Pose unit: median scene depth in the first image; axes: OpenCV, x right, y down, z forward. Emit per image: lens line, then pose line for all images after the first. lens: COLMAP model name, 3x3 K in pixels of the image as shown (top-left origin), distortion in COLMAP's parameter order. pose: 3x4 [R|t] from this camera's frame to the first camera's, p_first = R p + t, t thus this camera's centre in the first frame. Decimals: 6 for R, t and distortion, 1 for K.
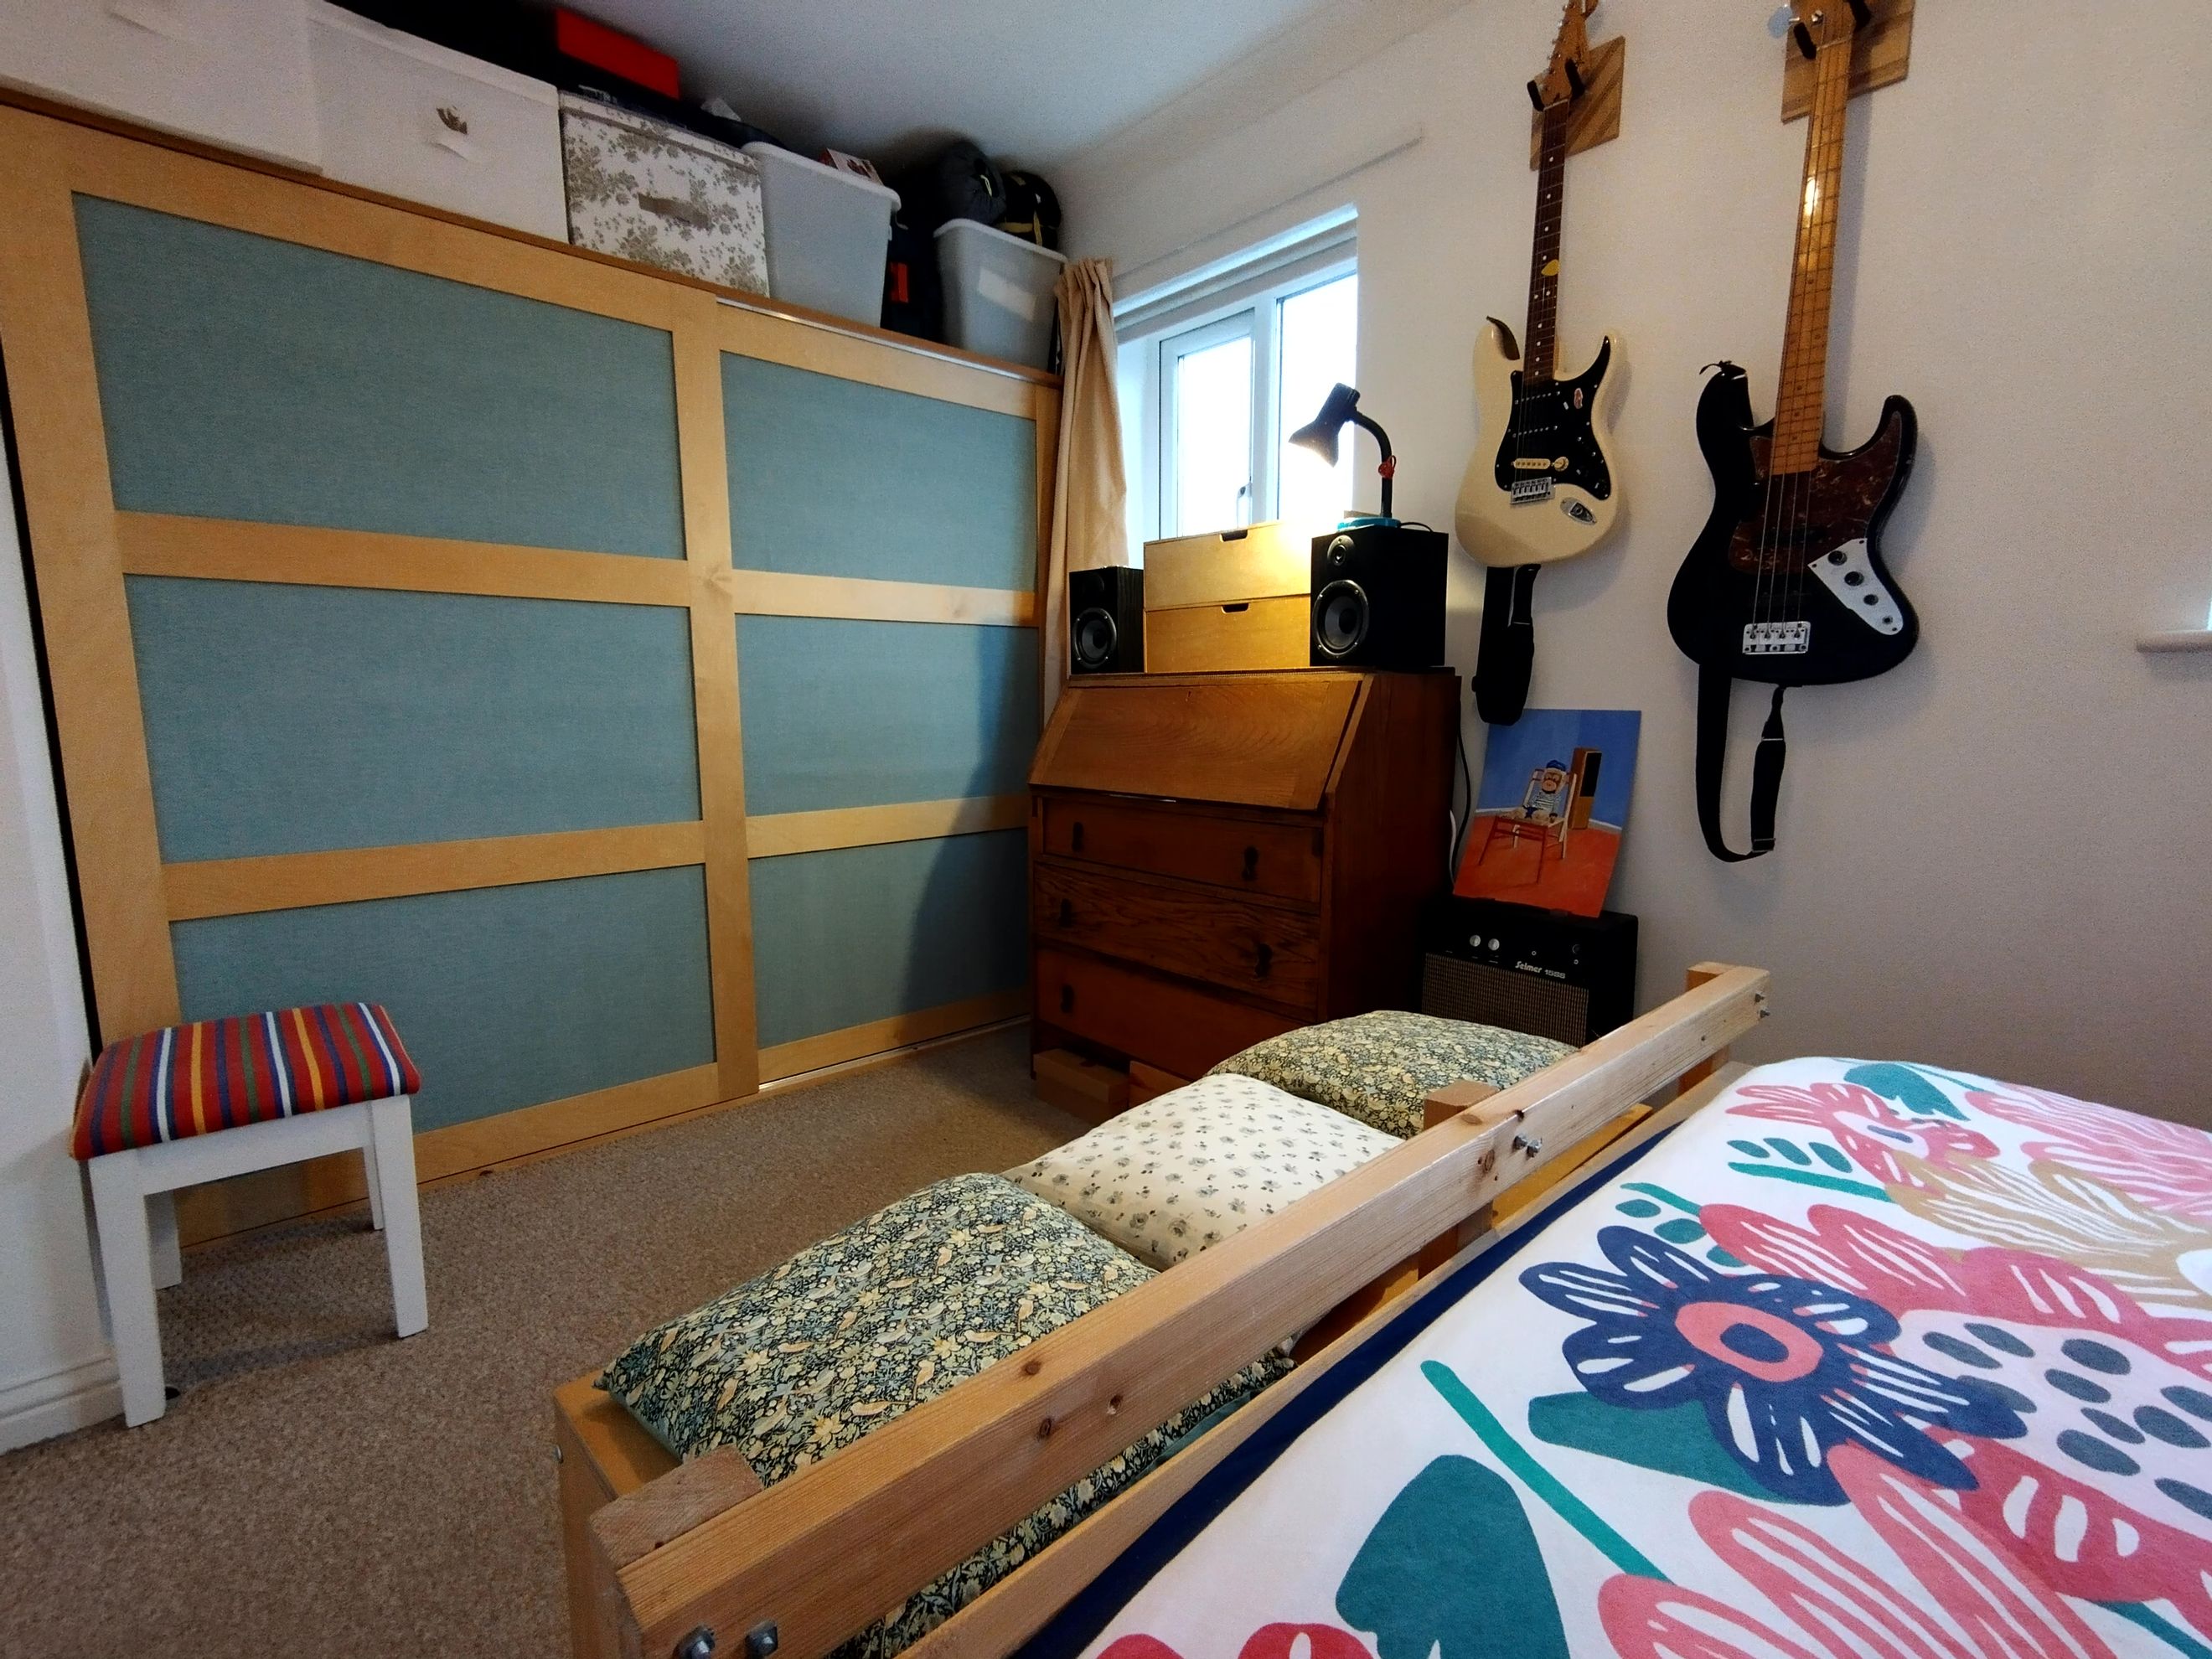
lens RADIAL K [[1021.7, 0, 1118.5], [0, 1021.7, 838.5], [0, 0, 1]] dist [0.011176, 0.000565]
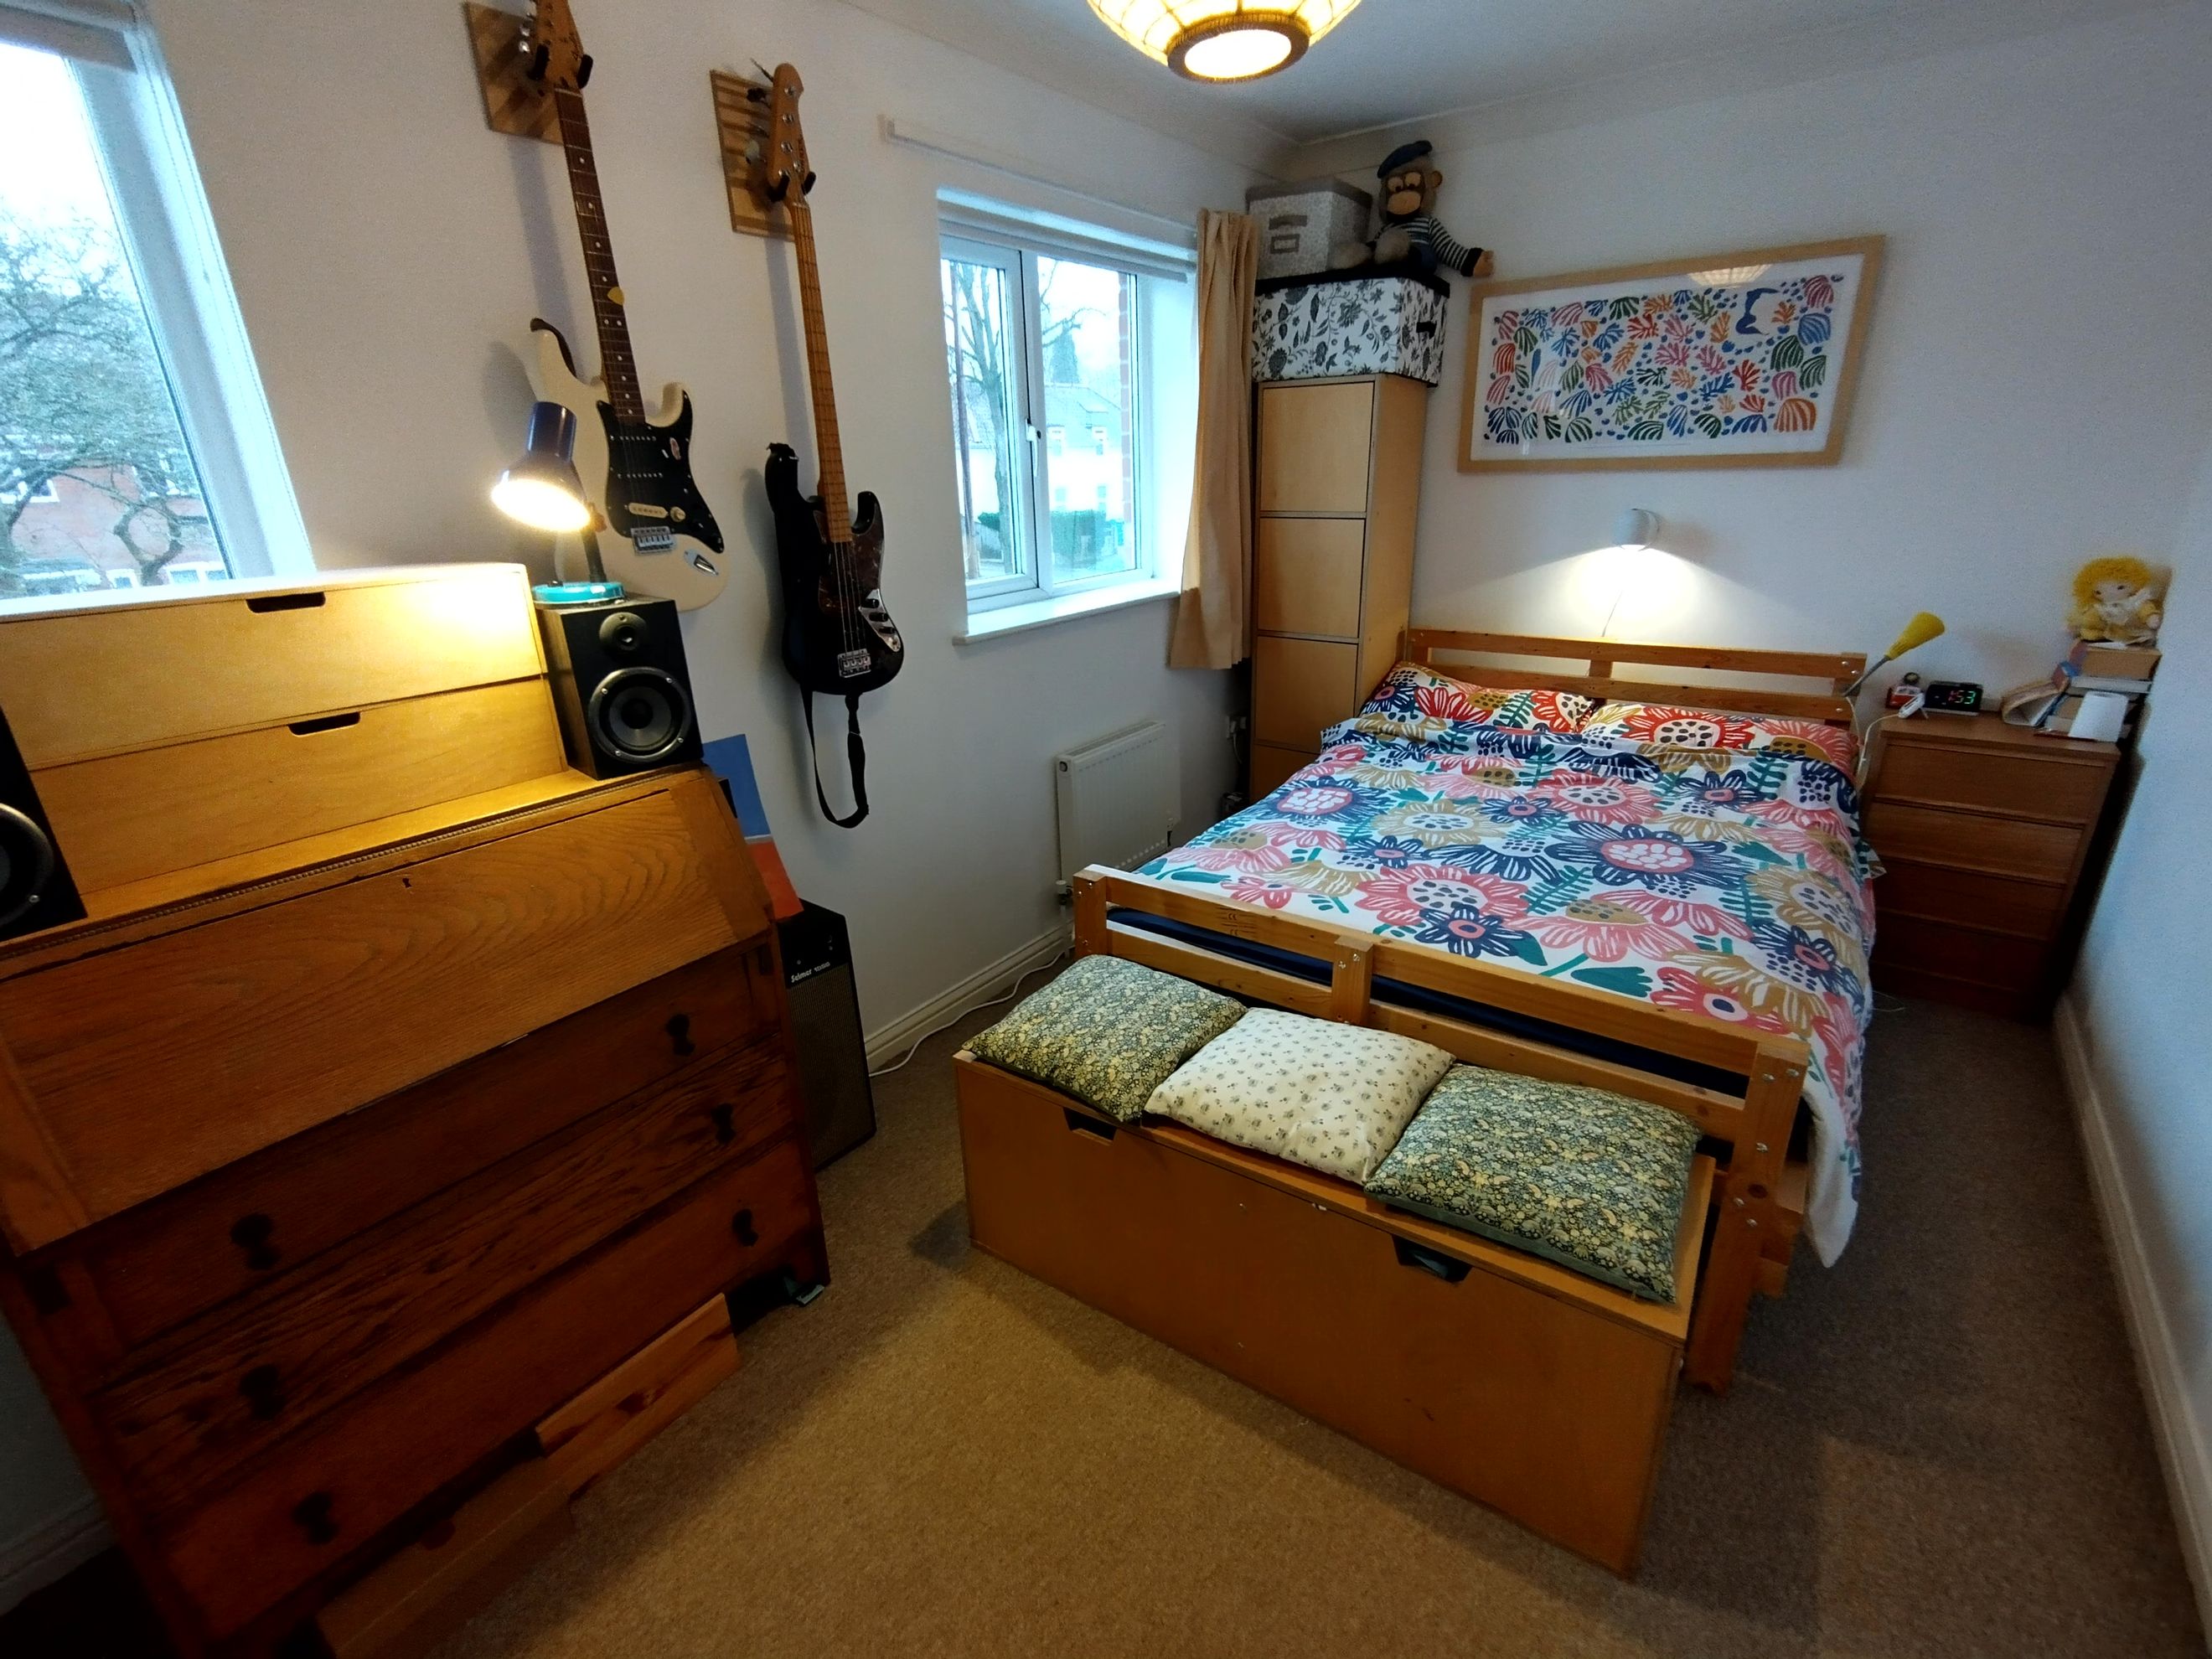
lens RADIAL K [[1021.7, 0, 1118.5], [0, 1021.7, 838.5], [0, 0, 1]] dist [0.011176, 0.000565]
pose [[-0.211808, -0.335691, 0.917850, -0.706066], [0.161925, 0.914124, 0.371695, -0.402751], [-0.963804, 0.227351, -0.139262, 0.852138]]
